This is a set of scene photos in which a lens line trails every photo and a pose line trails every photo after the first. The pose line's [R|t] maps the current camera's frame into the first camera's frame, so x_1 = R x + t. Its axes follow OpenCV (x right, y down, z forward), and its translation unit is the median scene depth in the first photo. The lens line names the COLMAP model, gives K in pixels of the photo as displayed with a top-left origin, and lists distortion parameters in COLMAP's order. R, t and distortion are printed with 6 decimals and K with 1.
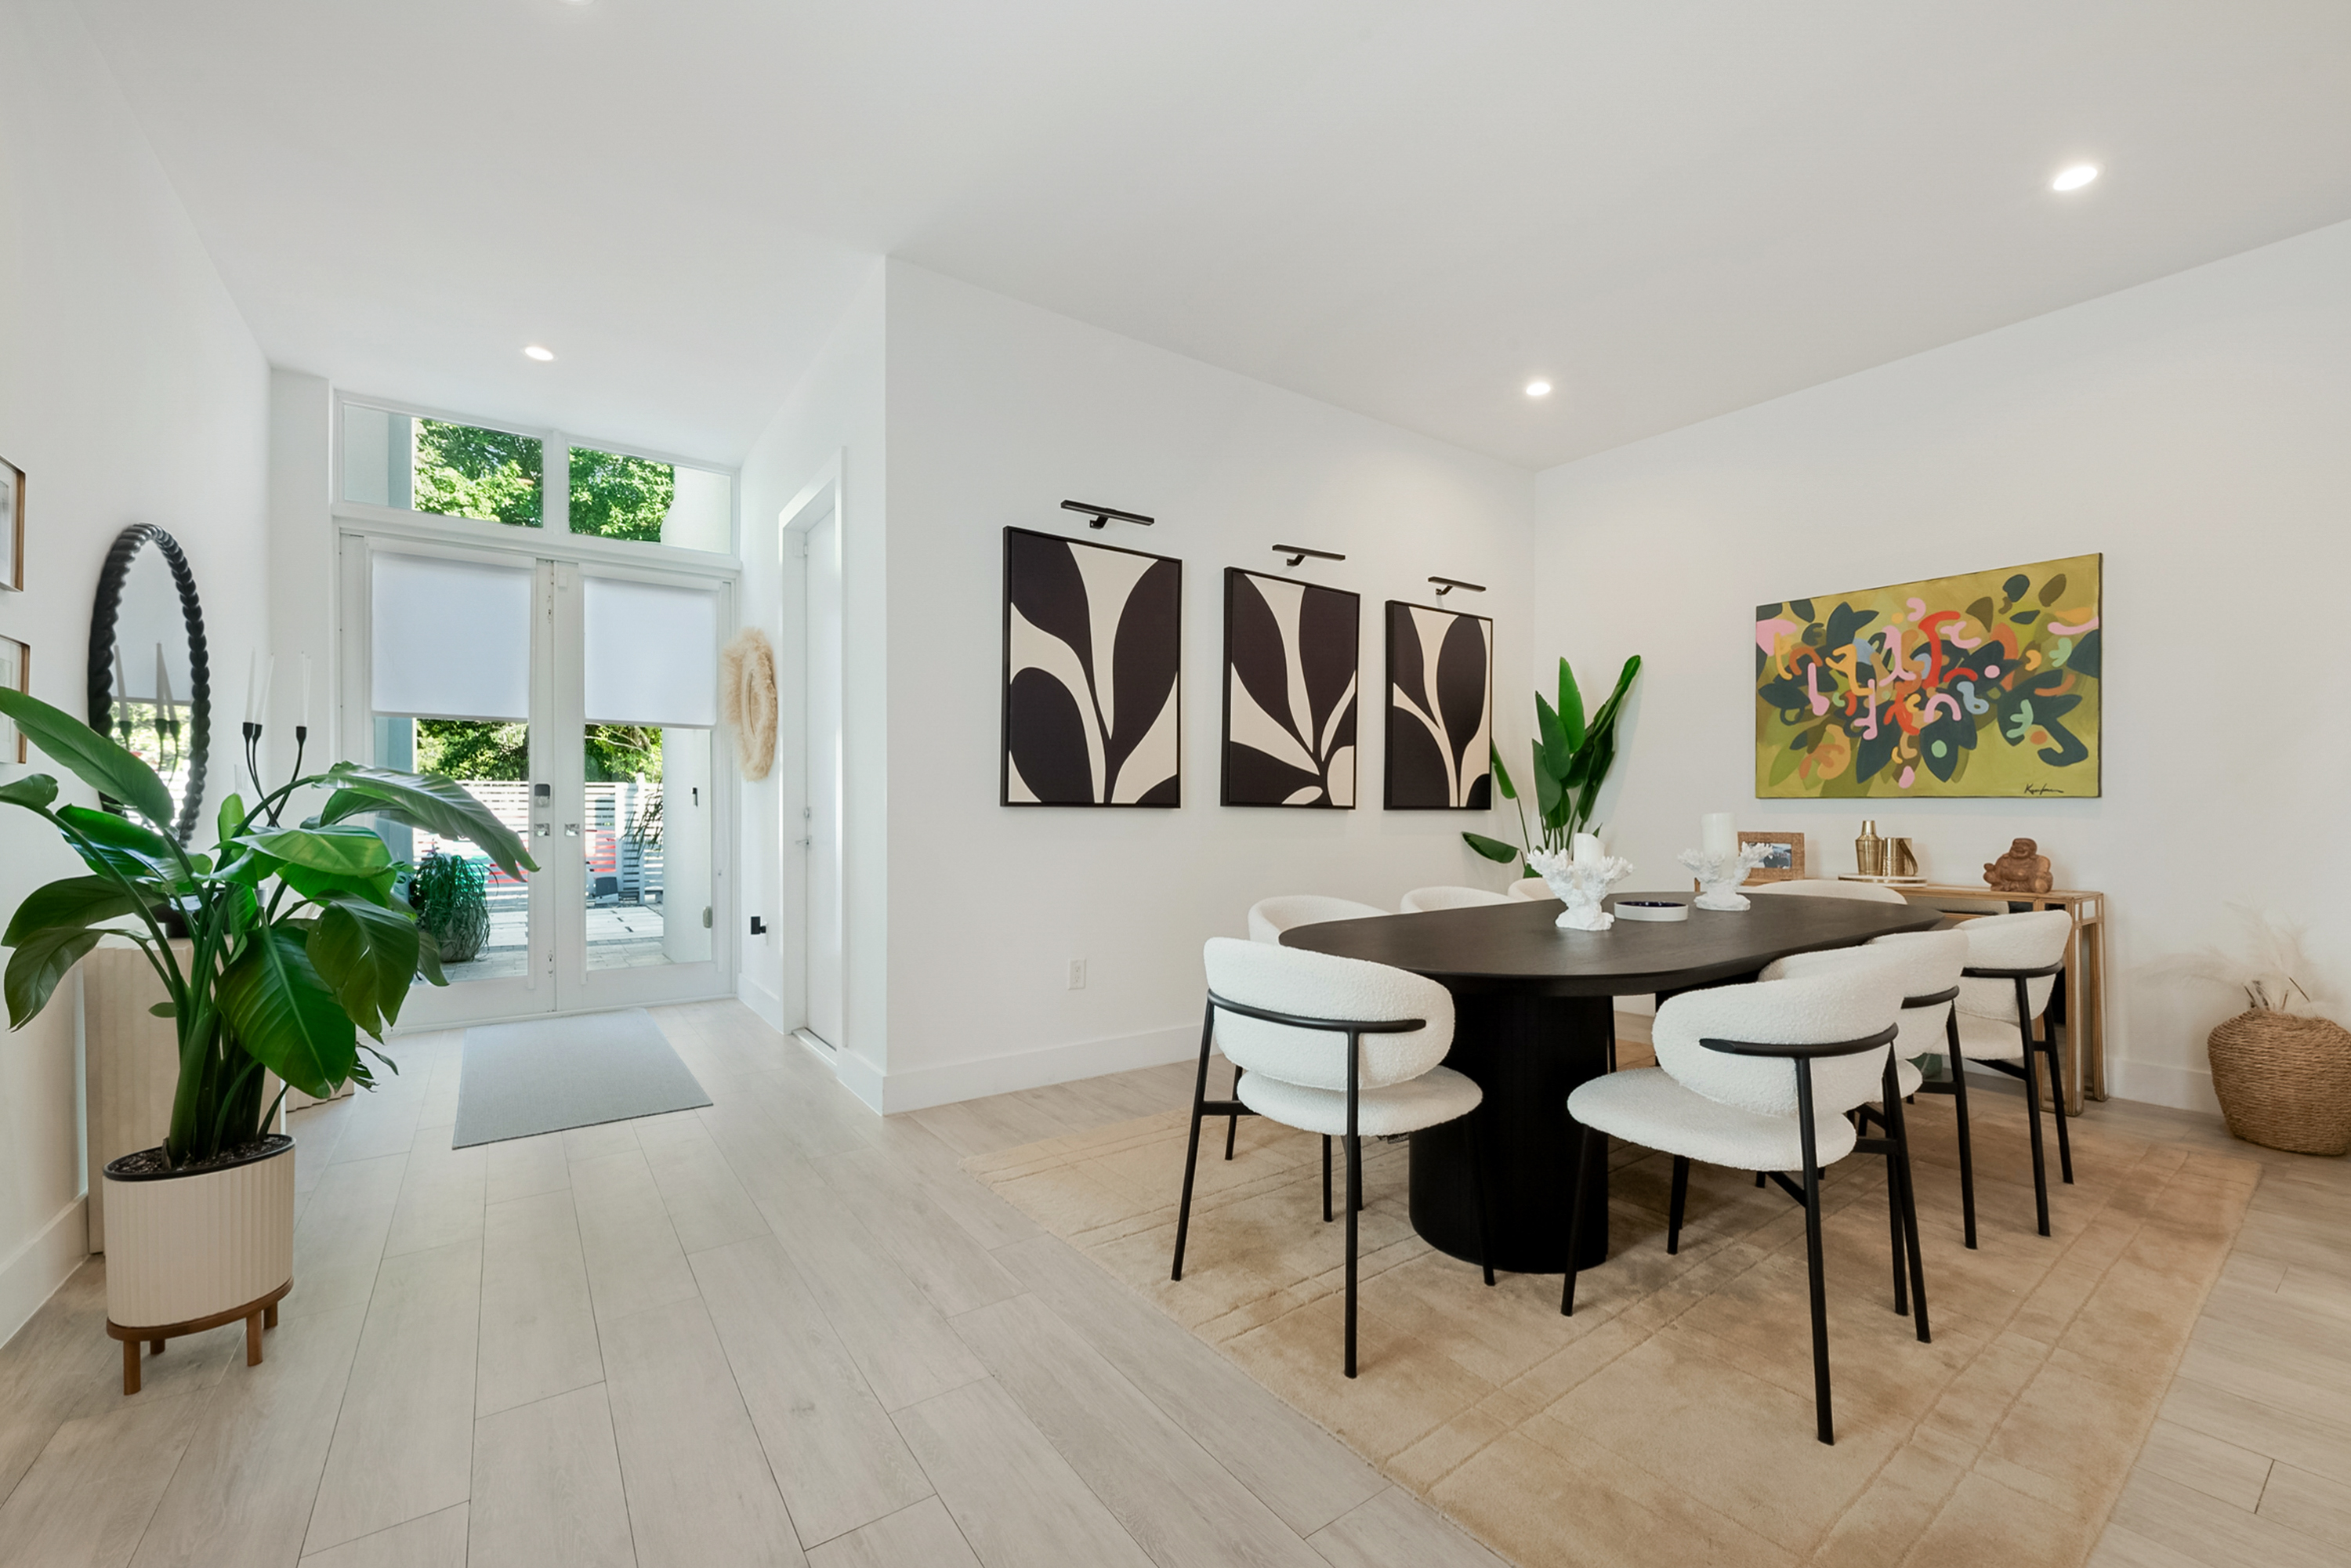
lens RADIAL K [[942.0, 0, 1180.4], [0, 942.0, 797.4], [0, 0, 1]] dist [-0.006447, 0.000745]
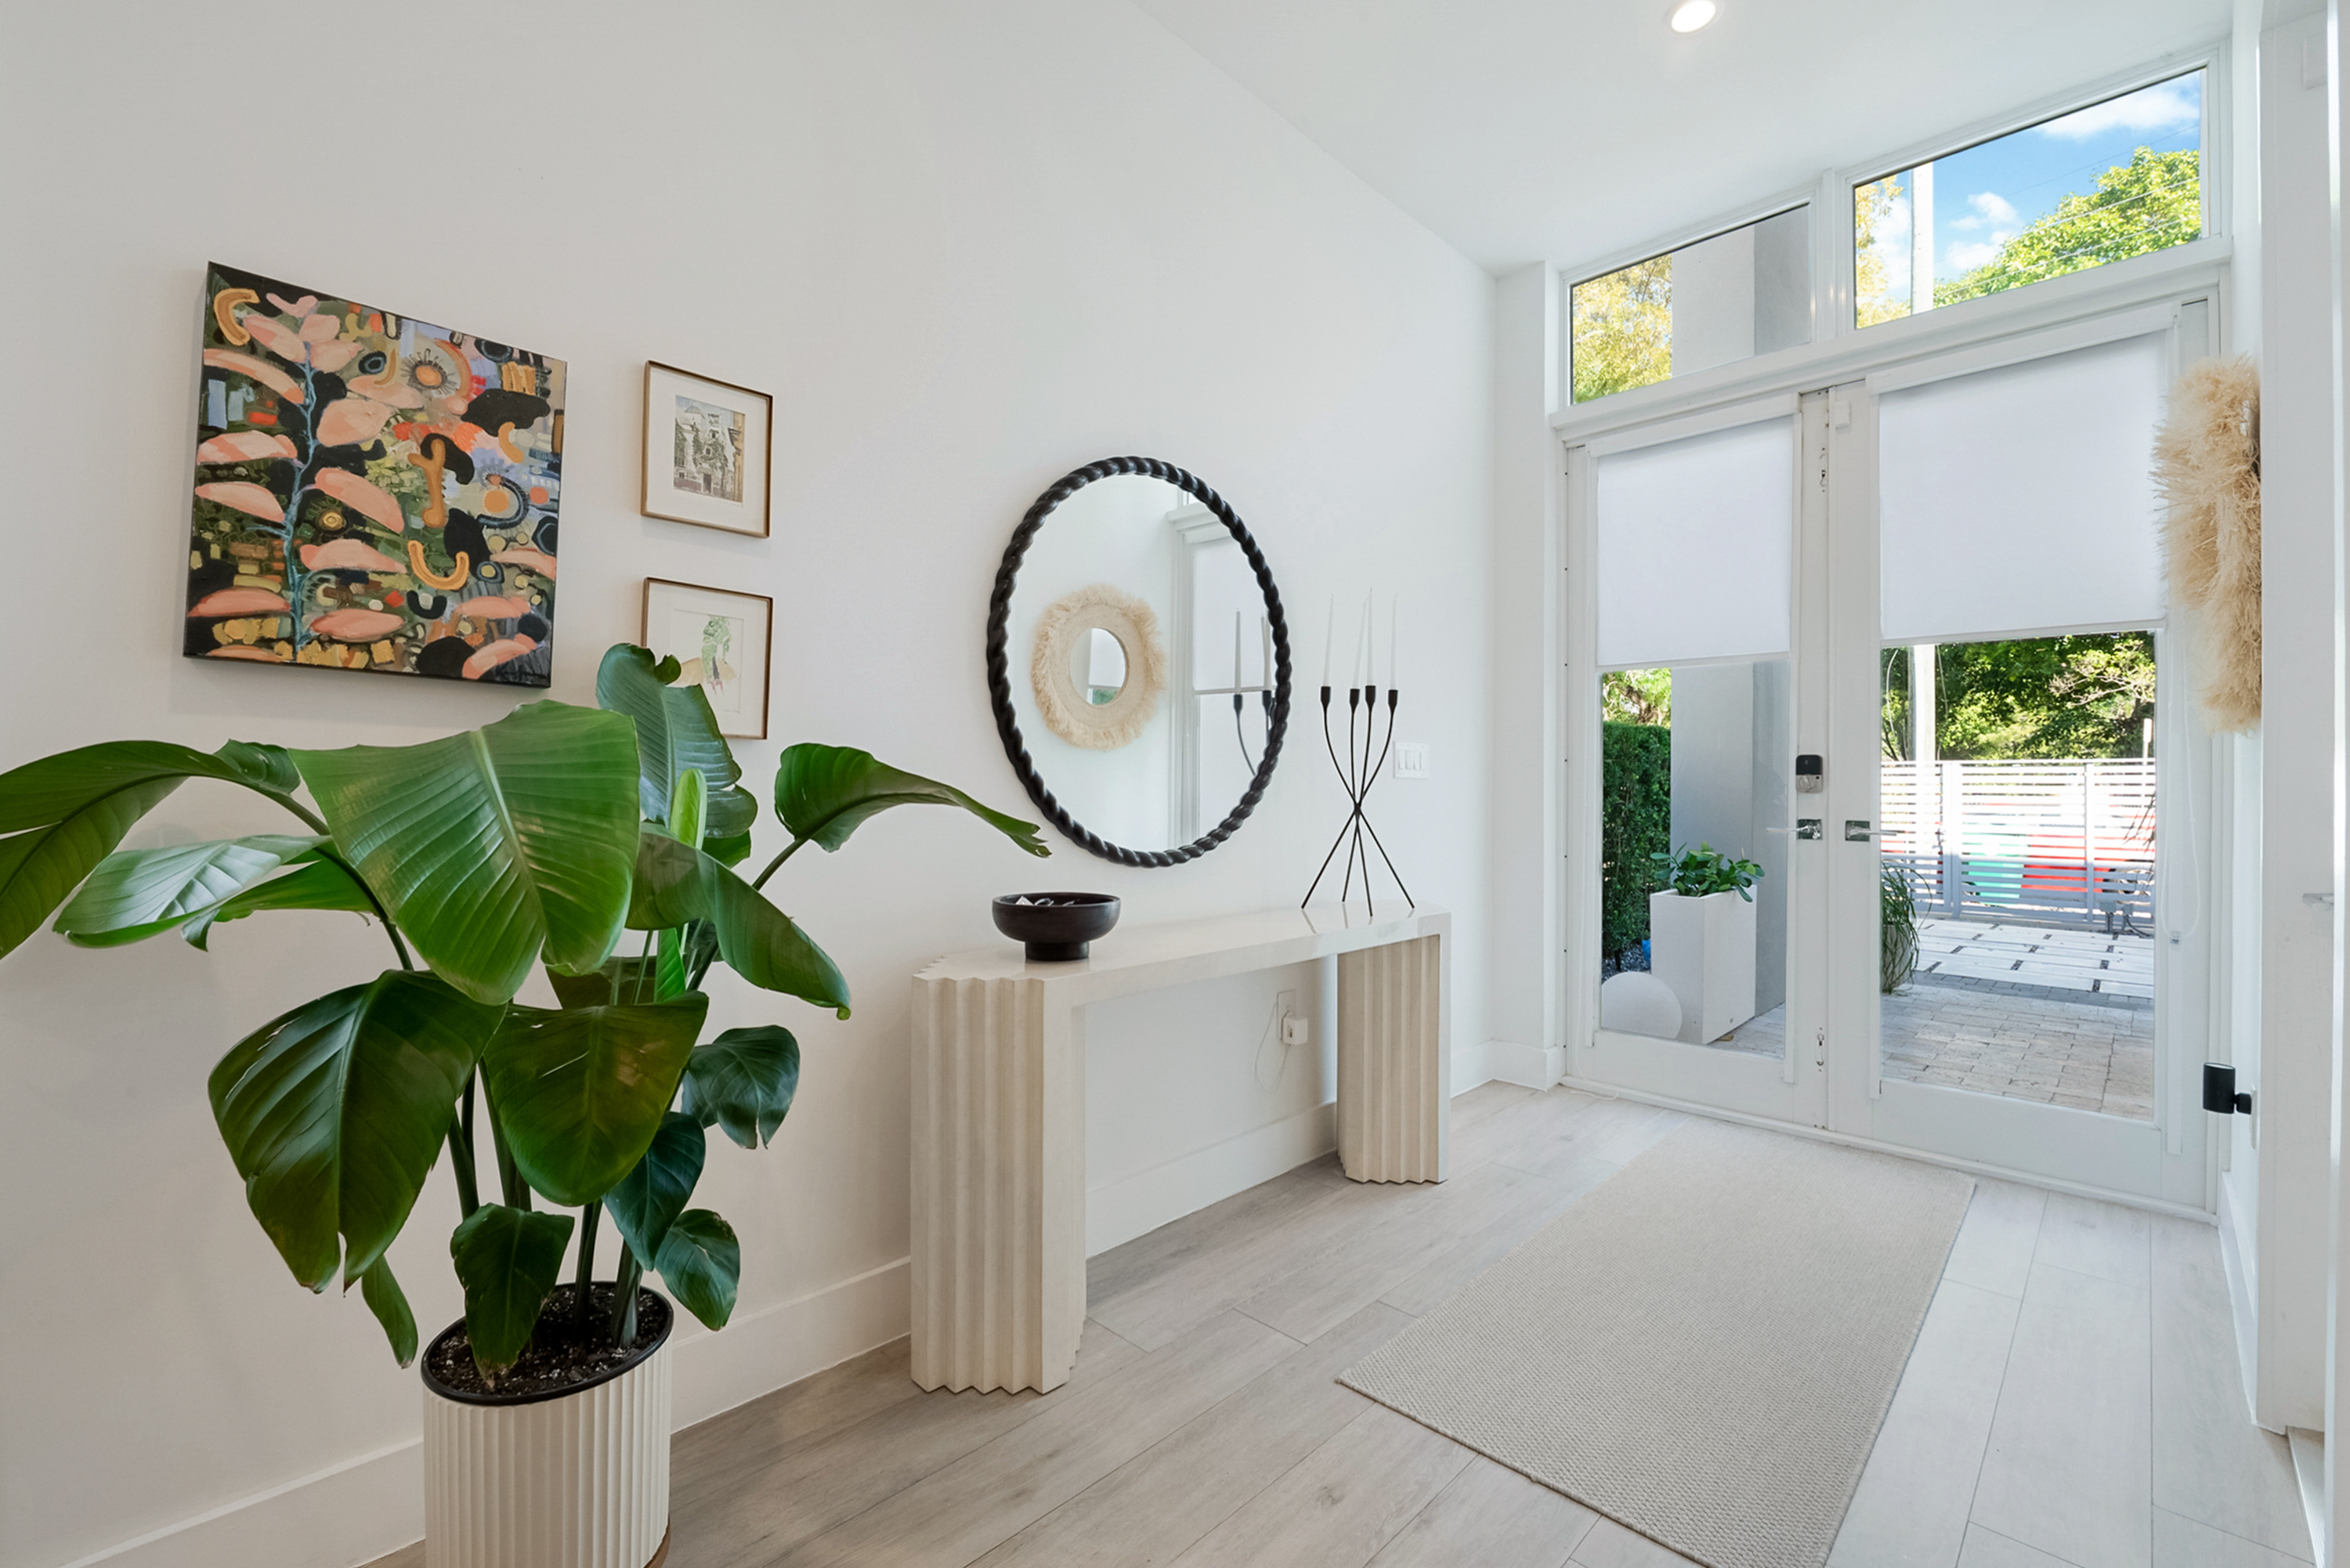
lens RADIAL K [[1023.8, 0, 1192.6], [0, 1023.8, 774.9], [0, 0, 1]] dist [-0.001435, -0.000892]
pose [[0.191285, -0.016915, -0.981389, -0.110921], [0.008434, 0.999843, -0.015589, 0.005402], [0.981498, -0.005295, 0.191398, 0.519845]]
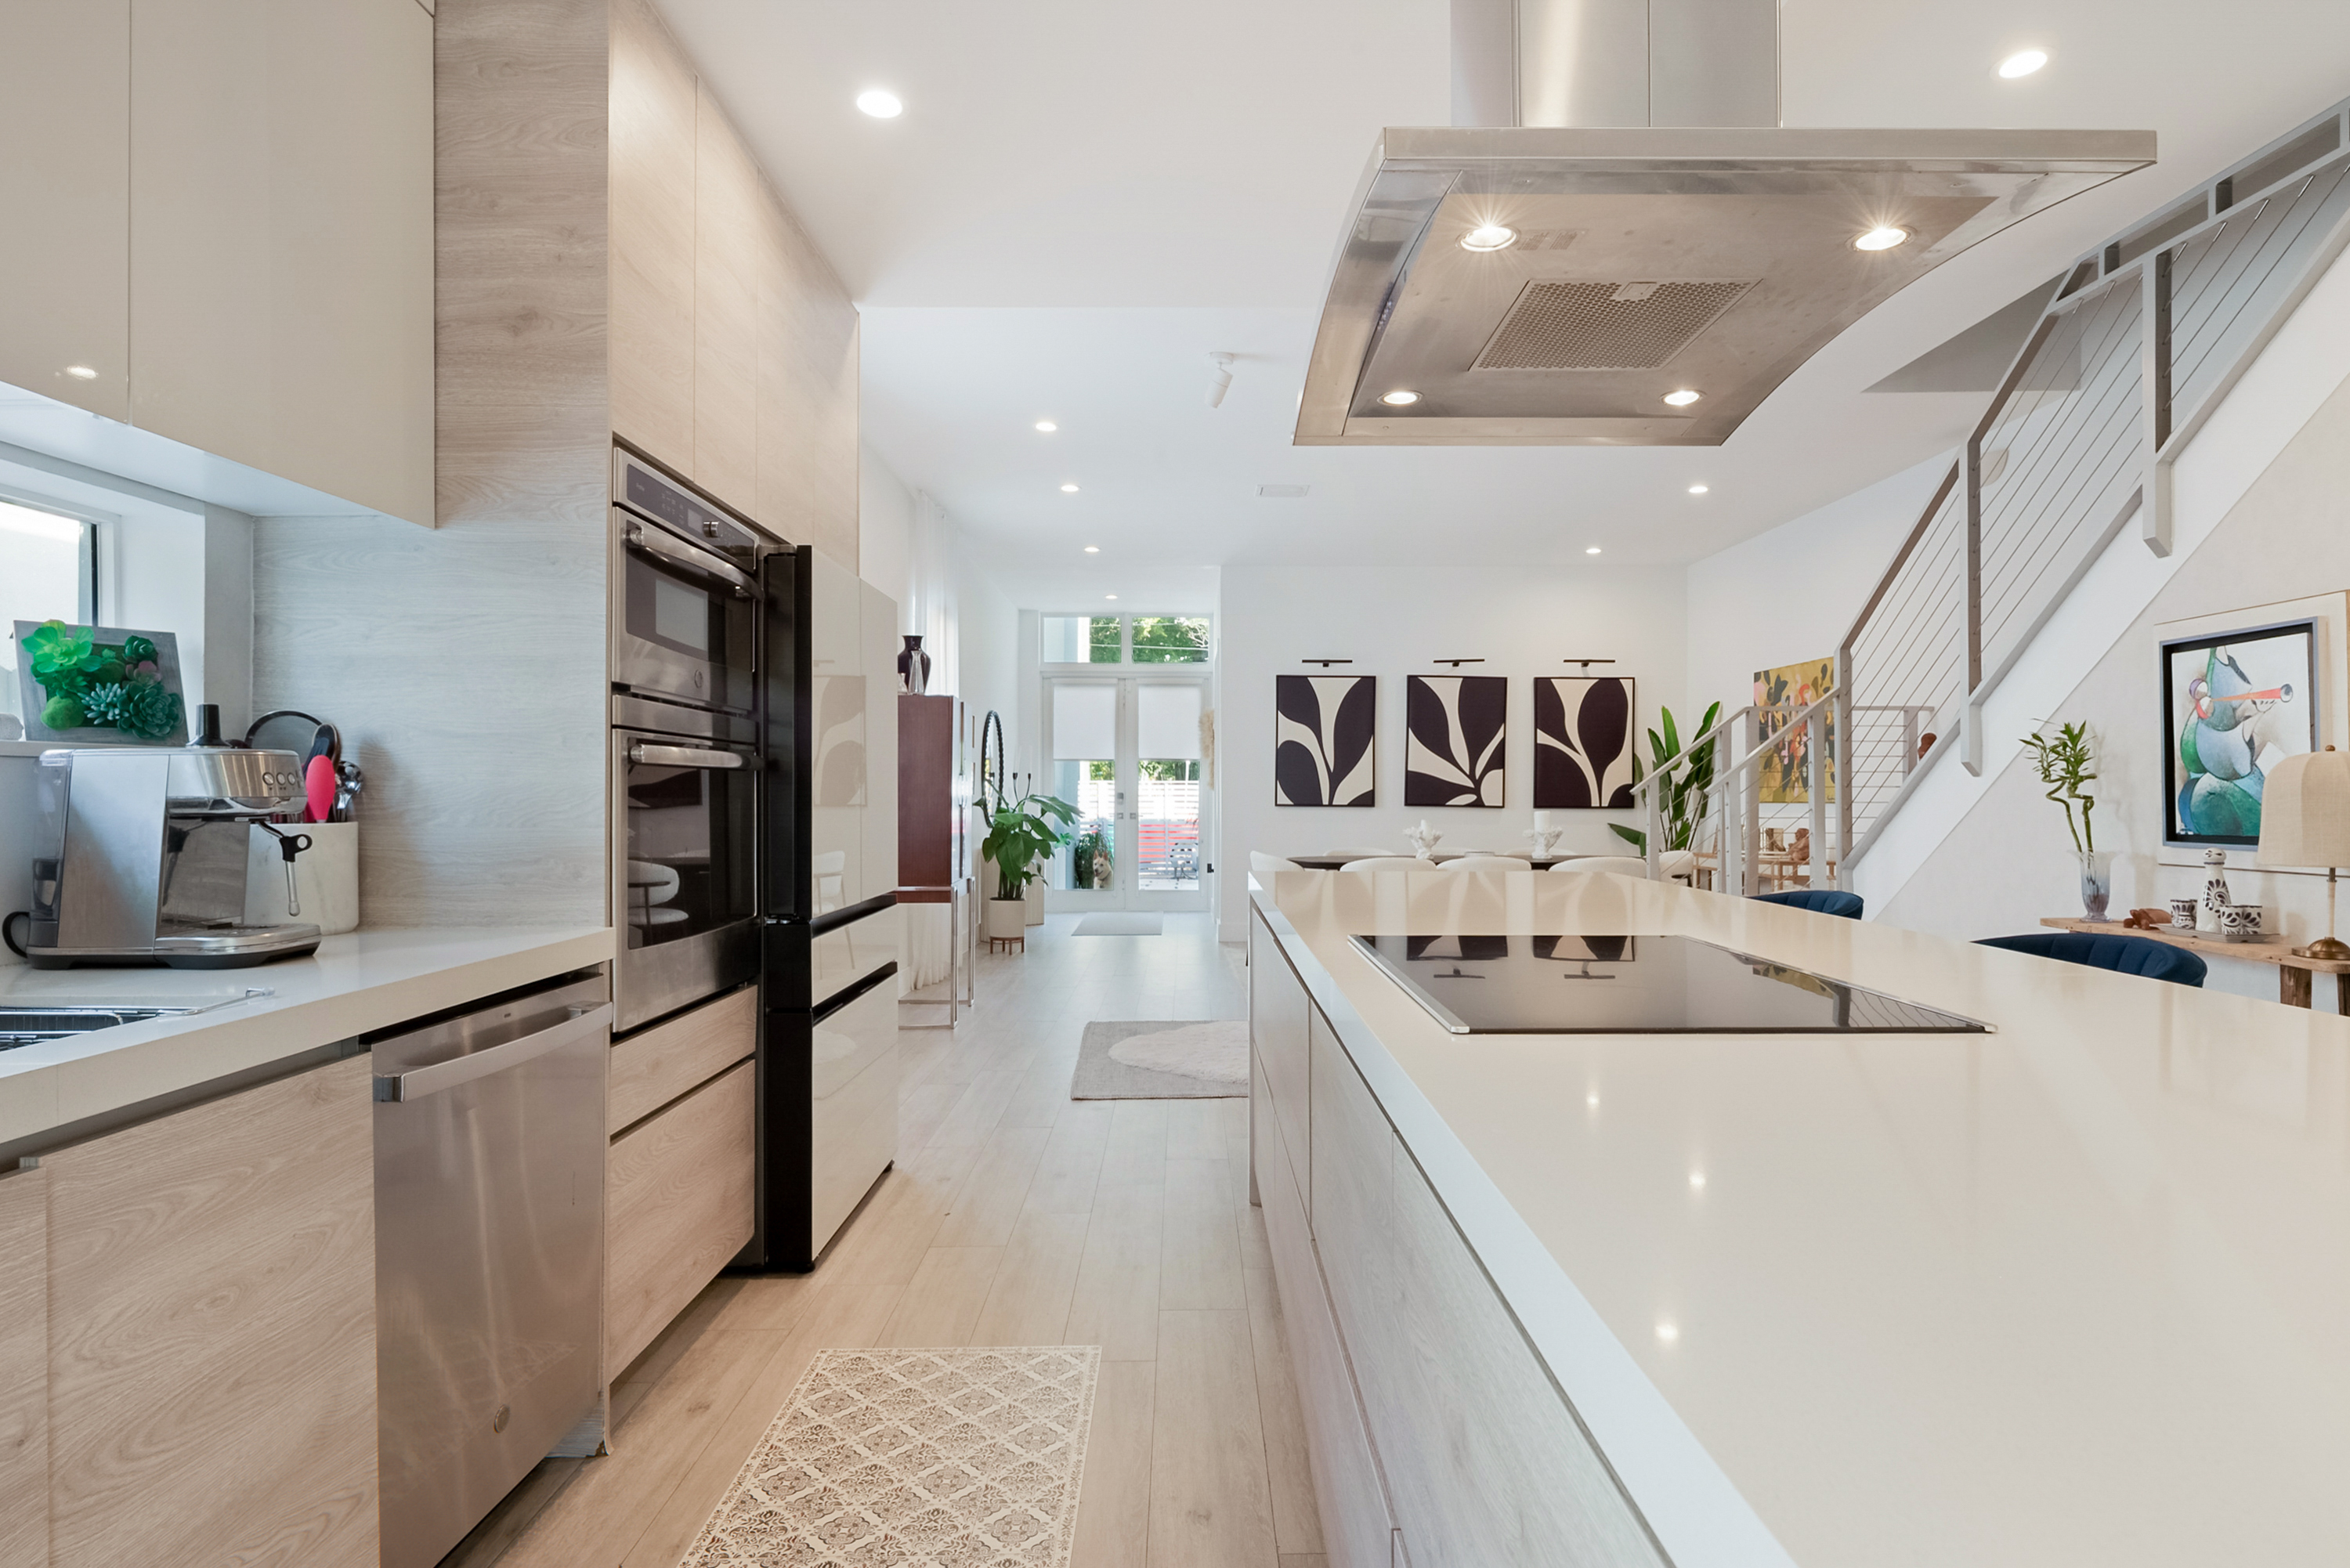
lens RADIAL K [[1215.3, 0, 1186.8], [0, 1215.3, 797.2], [0, 0, 1]] dist [-0.040202, -0.000583]
pose [[0.812771, -0.001049, -0.582582, 0.990394], [0.006852, 0.999946, 0.007759, -0.026943], [0.582543, -0.010298, 0.812735, -1.072737]]
